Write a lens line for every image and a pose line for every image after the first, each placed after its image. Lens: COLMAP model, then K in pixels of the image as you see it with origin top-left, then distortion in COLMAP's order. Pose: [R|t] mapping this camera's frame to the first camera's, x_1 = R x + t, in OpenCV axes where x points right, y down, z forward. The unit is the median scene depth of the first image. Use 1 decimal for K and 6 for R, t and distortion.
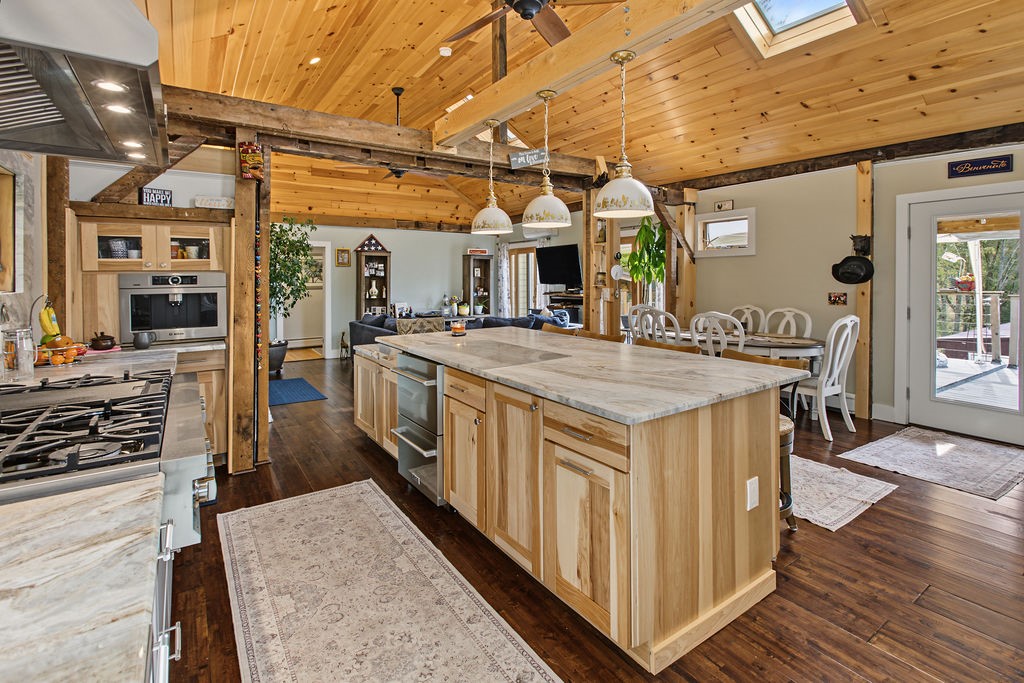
lens RADIAL K [[474.3, 0, 511.4], [0, 474.3, 282.9], [0, 0, 1]] dist [0.002527, 0.000173]
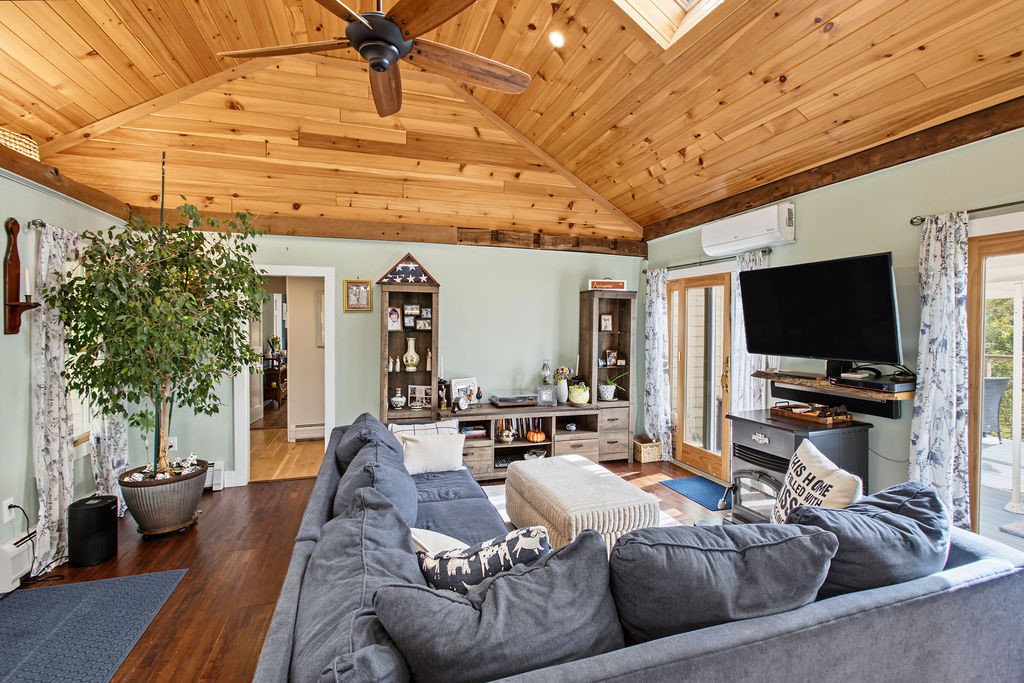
lens RADIAL K [[465.4, 0, 512.2], [0, 465.4, 329.6], [0, 0, 1]] dist [-0.003614, -0.000325]
pose [[0.959184, 0.016296, -0.282312, -0.027084], [-0.014076, 0.999852, 0.009888, -0.020944], [0.282431, -0.005510, 0.959272, 0.507463]]
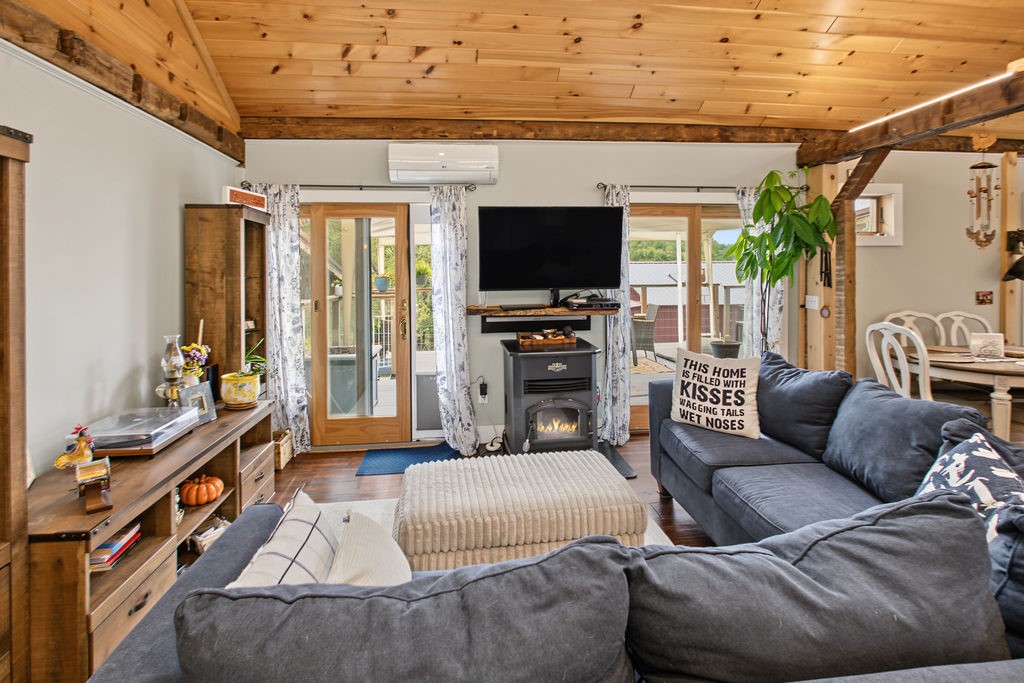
lens RADIAL K [[504.2, 0, 518.7], [0, 504.2, 276.0], [0, 0, 1]] dist [-0.000921, -0.000408]
pose [[0.464790, -0.013735, 0.885315, -0.318199], [0.011919, 0.999886, 0.009255, -0.015312], [-0.885341, 0.006250, 0.464900, 0.735810]]
